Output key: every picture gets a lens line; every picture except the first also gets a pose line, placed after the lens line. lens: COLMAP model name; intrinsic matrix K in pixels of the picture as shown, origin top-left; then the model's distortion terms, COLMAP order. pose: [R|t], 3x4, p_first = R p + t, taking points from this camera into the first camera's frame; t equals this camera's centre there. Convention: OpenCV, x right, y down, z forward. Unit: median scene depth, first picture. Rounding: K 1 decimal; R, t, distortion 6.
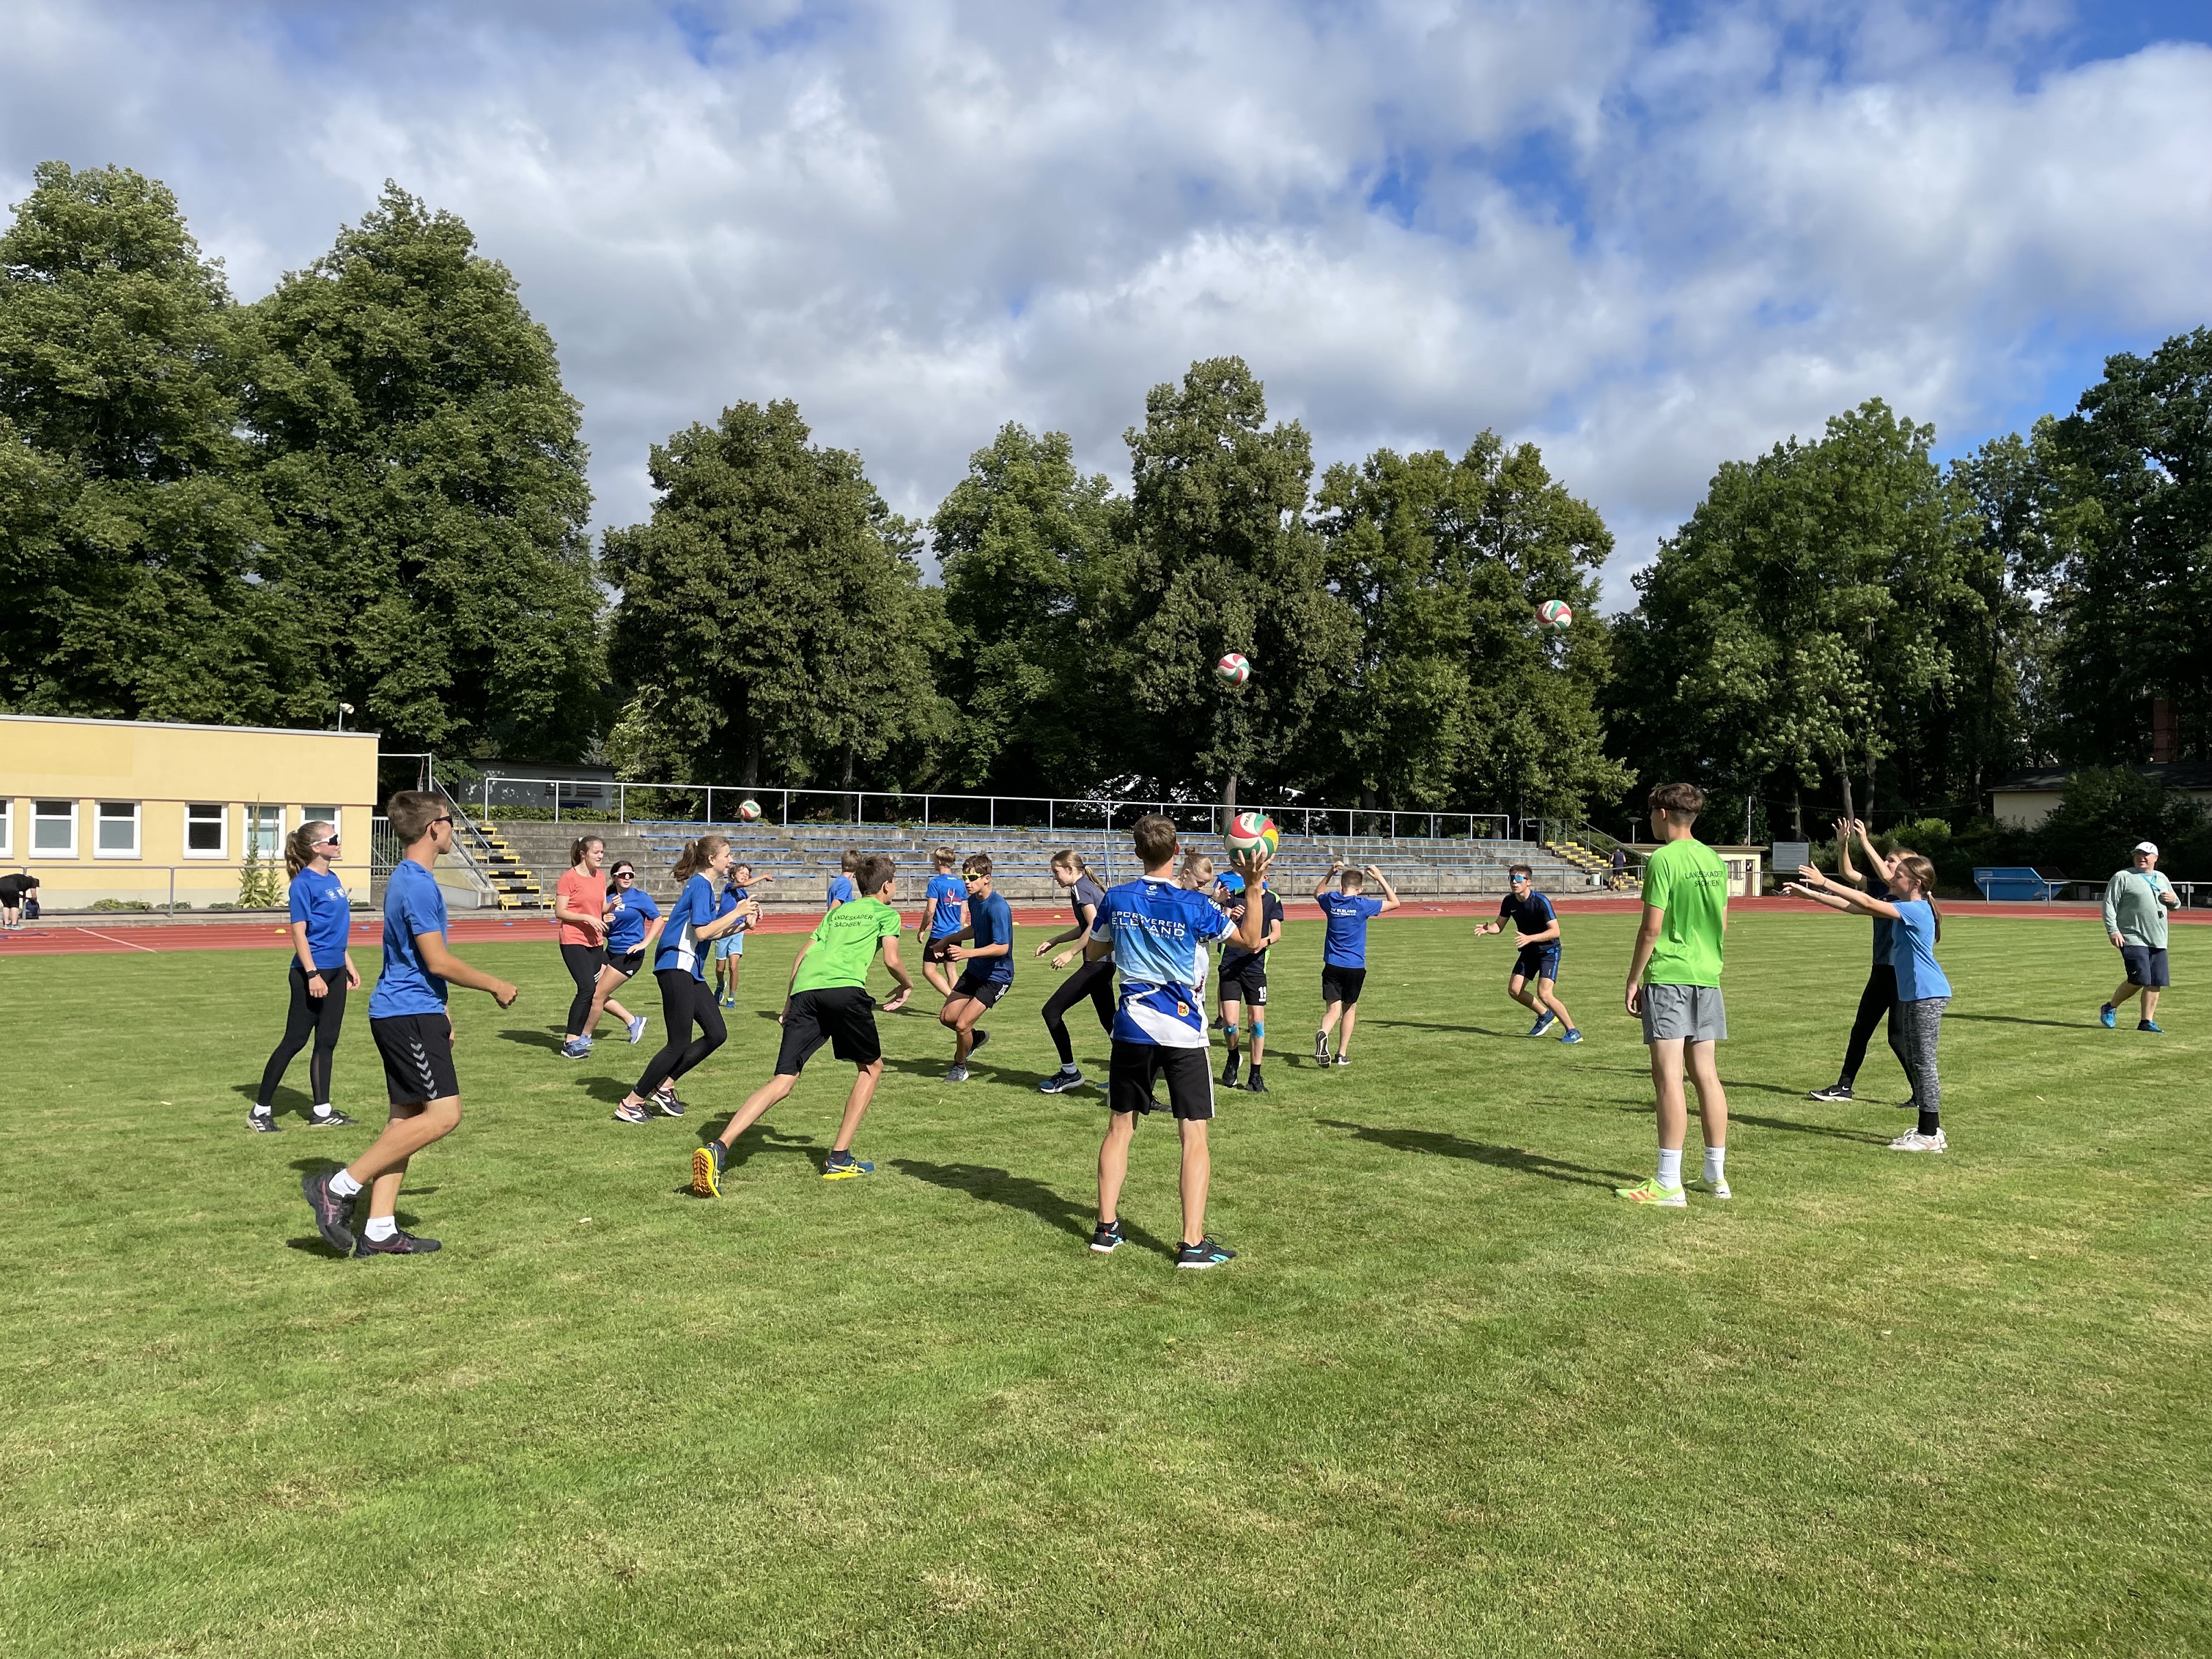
lens RADIAL K [[1654.8, 0, 1110.9], [0, 1654.8, 843.2], [0, 0, 1]] dist [0.050476, -0.073315]
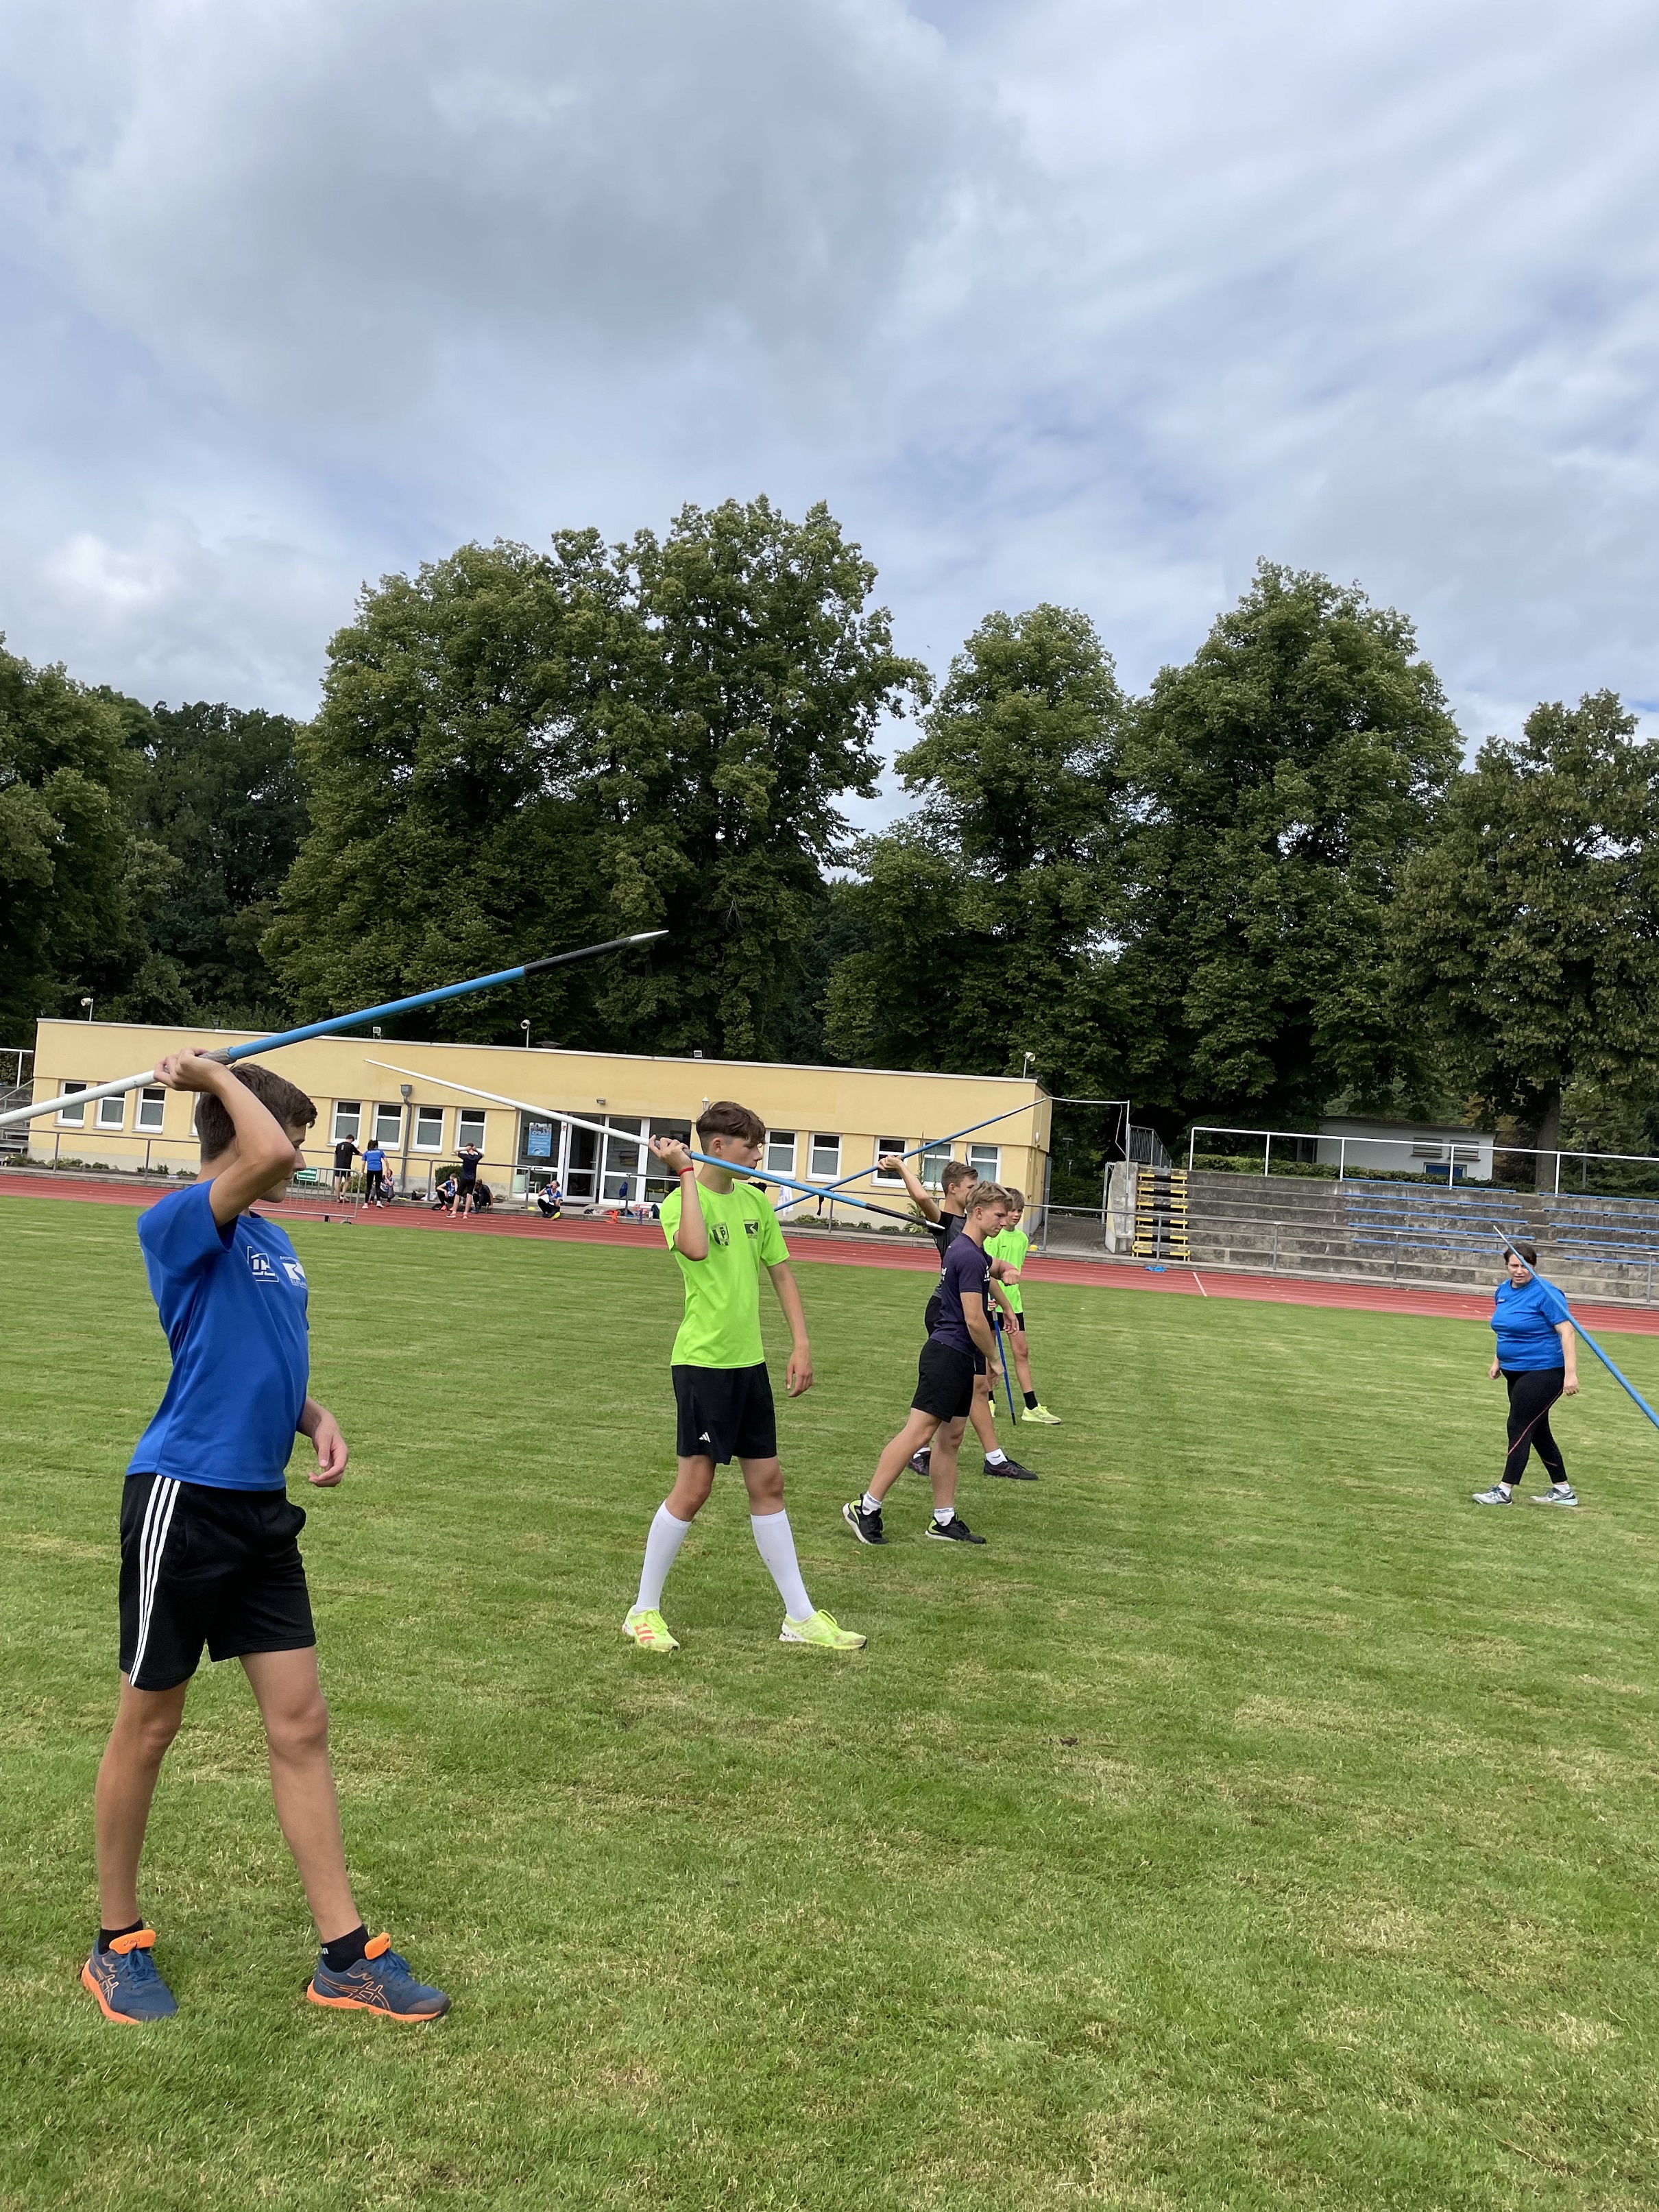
lens RADIAL K [[1654.8, 0, 788.9], [0, 1654.8, 1095.9], [0, 0, 1]] dist [0.050476, -0.073315]
pose [[0.599878, 0.001514, -0.800090, 0.233641], [-0.063885, 0.996896, -0.046012, 0.002627], [0.797537, 0.078715, 0.598112, 0.183442]]
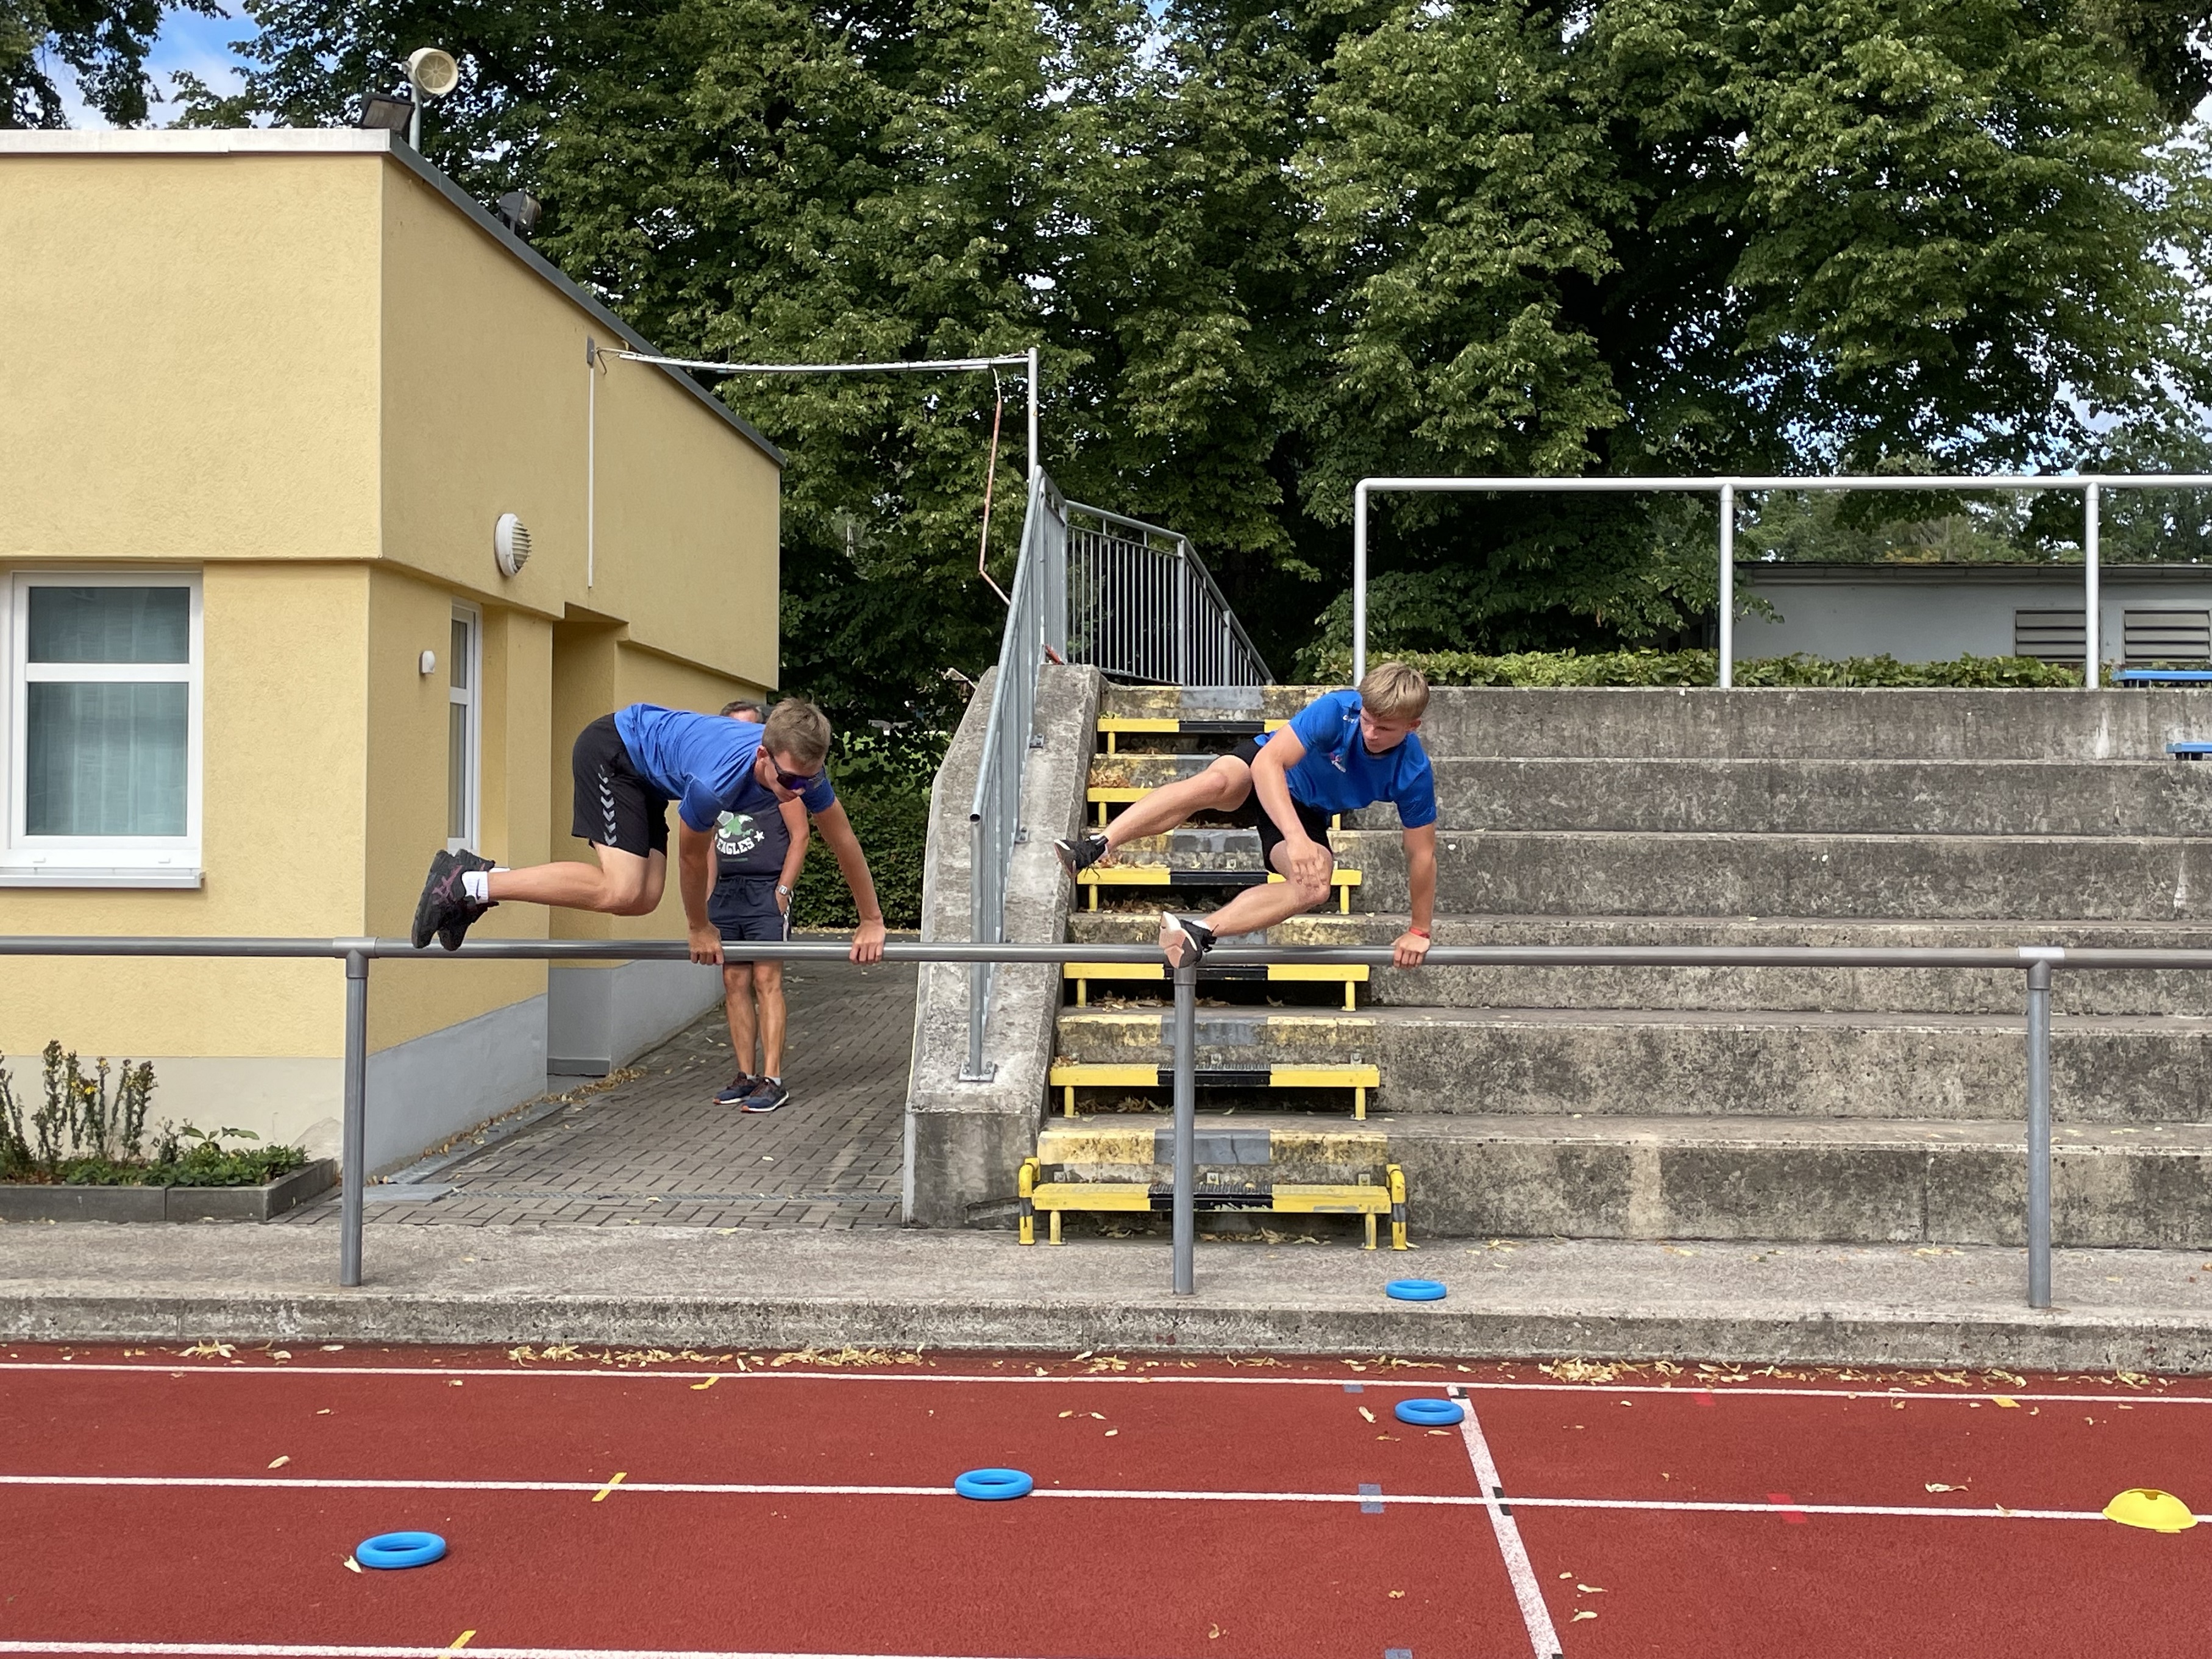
lens RADIAL K [[2542.9, 0, 1098.7], [0, 2542.9, 825.3], [0, 0, 1]] dist [-0.011660, 0.000000]
pose [[0.705513, -0.014722, -0.708544, -0.155192], [0.007734, 0.999885, -0.013075, 0.005256], [0.708655, 0.003744, 0.705546, 0.653023]]
